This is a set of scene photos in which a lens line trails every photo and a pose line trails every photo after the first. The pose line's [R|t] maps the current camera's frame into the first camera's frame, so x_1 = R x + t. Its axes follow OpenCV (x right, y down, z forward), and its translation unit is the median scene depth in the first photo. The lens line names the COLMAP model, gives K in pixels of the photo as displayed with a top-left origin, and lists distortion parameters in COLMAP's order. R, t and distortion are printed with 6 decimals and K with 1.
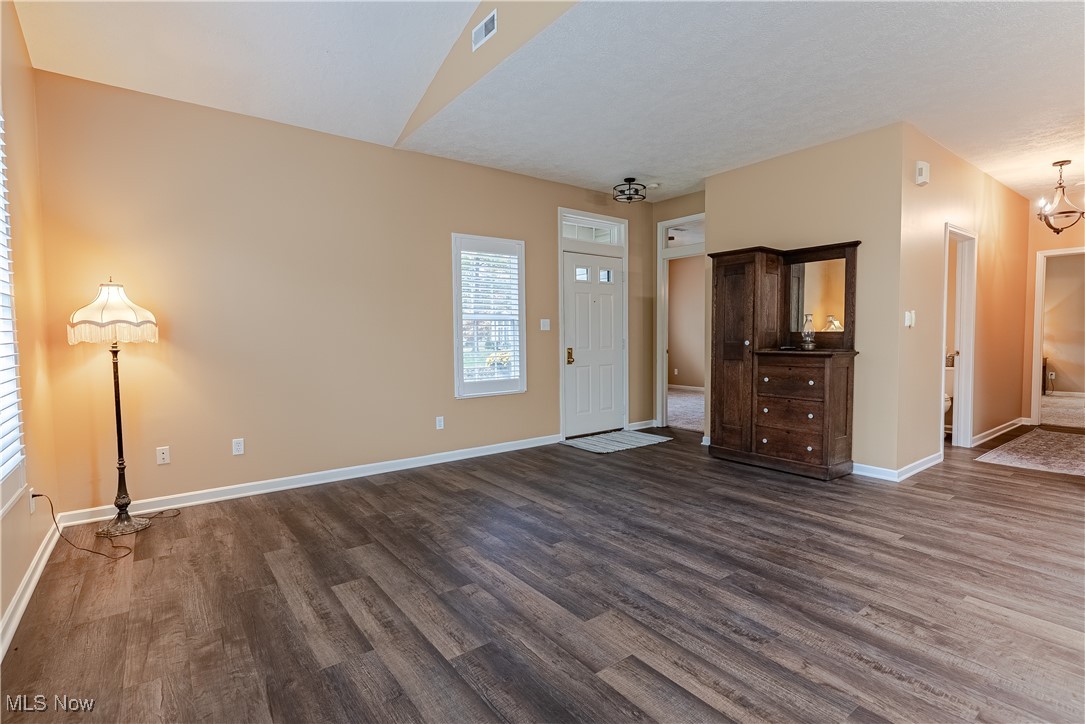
lens RADIAL K [[519.8, 0, 544.5], [0, 519.8, 362.3], [0, 0, 1]] dist [-0.000601, 0.000467]
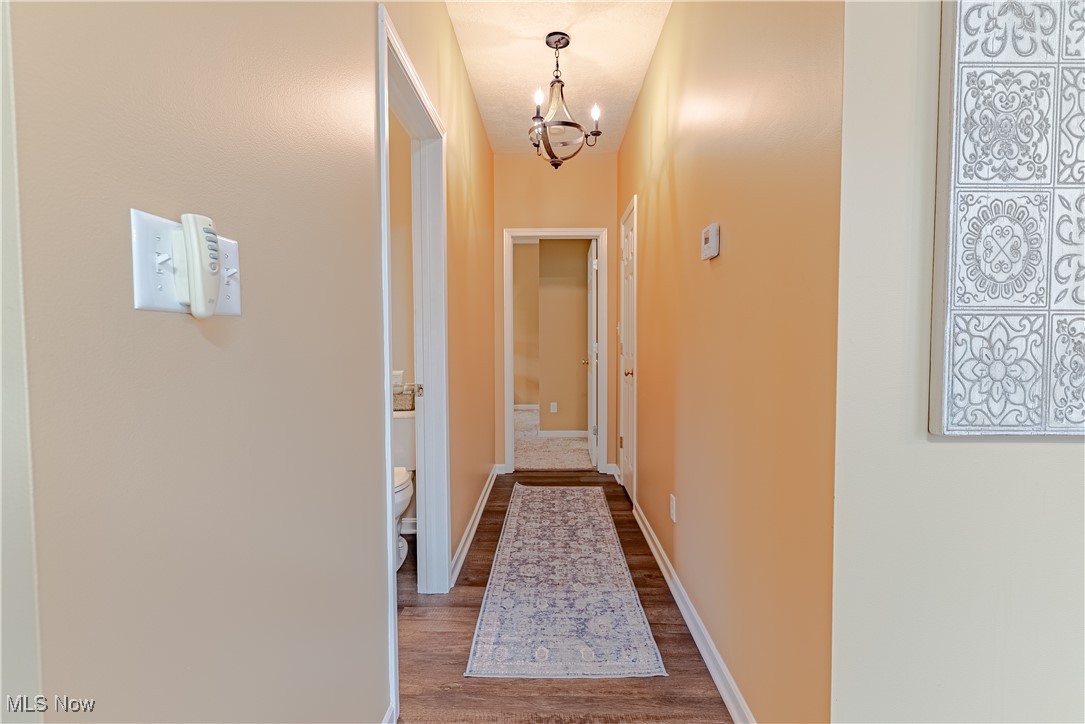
lens RADIAL K [[519.8, 0, 543.2], [0, 519.8, 363.9], [0, 0, 1]] dist [-0.000601, 0.000467]
pose [[0.614641, -0.019444, 0.788567, 0.511919], [0.035627, 0.999360, -0.003128, -0.032526], [-0.788002, 0.030017, 0.614940, 0.646450]]
